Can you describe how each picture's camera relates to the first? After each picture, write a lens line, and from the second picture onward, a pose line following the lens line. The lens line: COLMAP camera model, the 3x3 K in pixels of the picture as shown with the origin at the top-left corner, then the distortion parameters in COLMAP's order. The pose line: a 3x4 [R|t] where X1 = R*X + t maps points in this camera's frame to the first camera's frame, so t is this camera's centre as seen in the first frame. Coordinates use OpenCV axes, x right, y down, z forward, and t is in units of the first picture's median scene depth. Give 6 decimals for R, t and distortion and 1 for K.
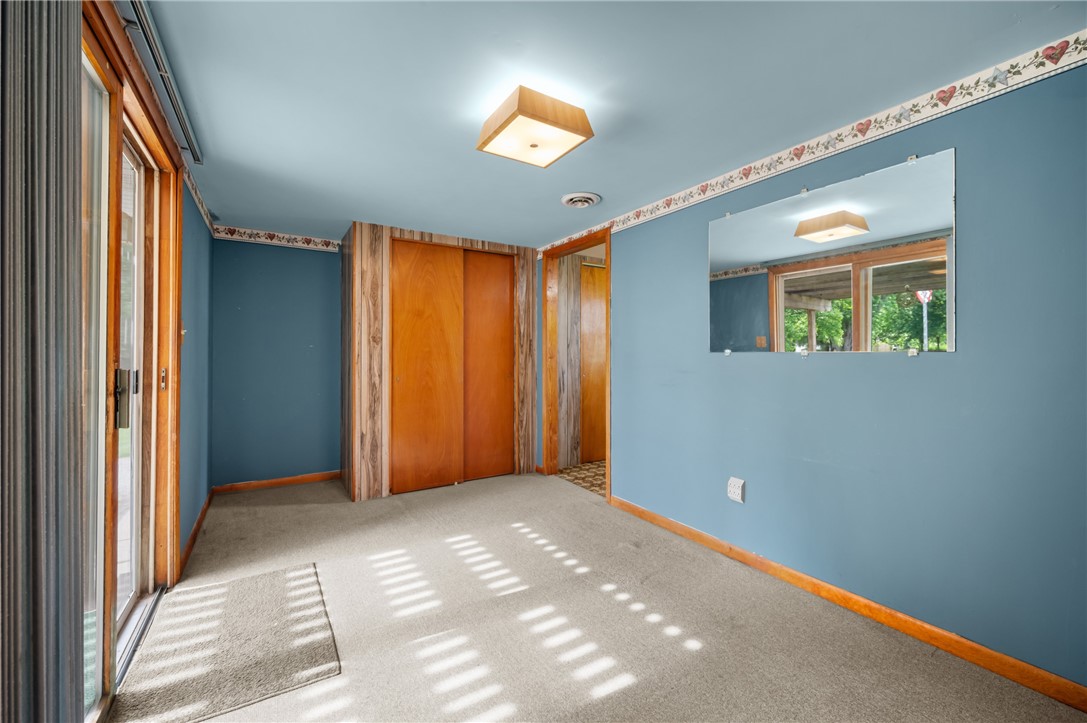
lens RADIAL K [[433.4, 0, 540.9], [0, 433.4, 356.6], [0, 0, 1]] dist [-0.003247, -0.000012]
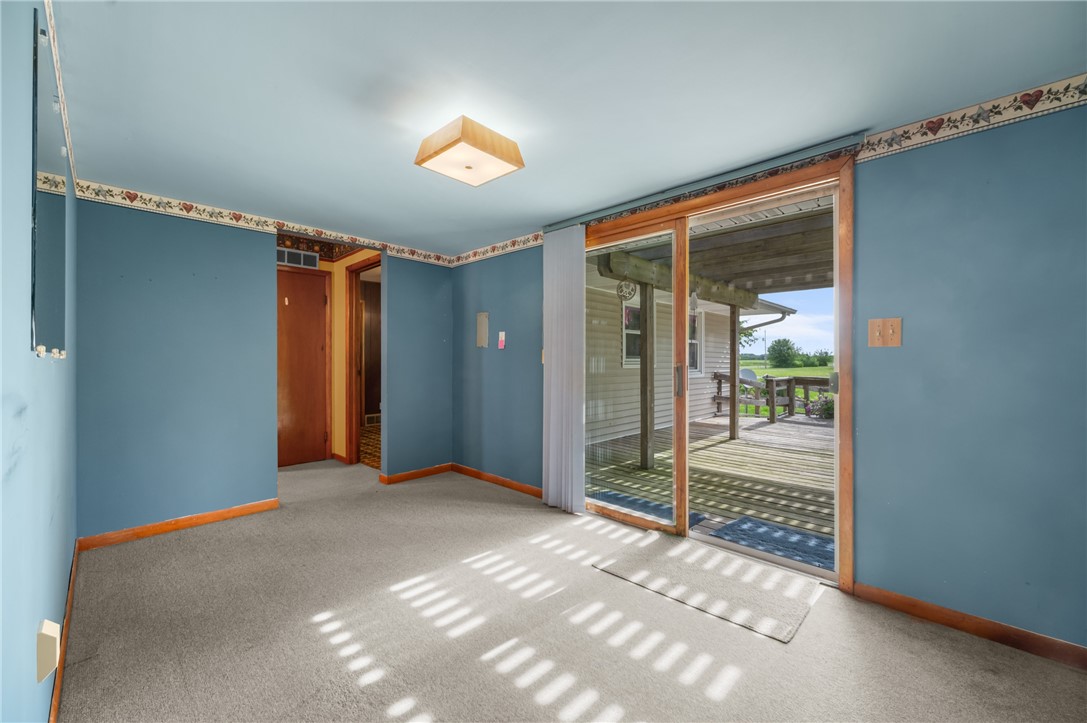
lens RADIAL K [[433.4, 0, 544.4], [0, 433.4, 359.6], [0, 0, 1]] dist [-0.003247, -0.000012]
pose [[-0.972127, -0.002636, -0.234442, 0.050501], [-0.002502, 0.999996, -0.000868, 0.000149], [0.234443, -0.000257, -0.972130, 1.948359]]
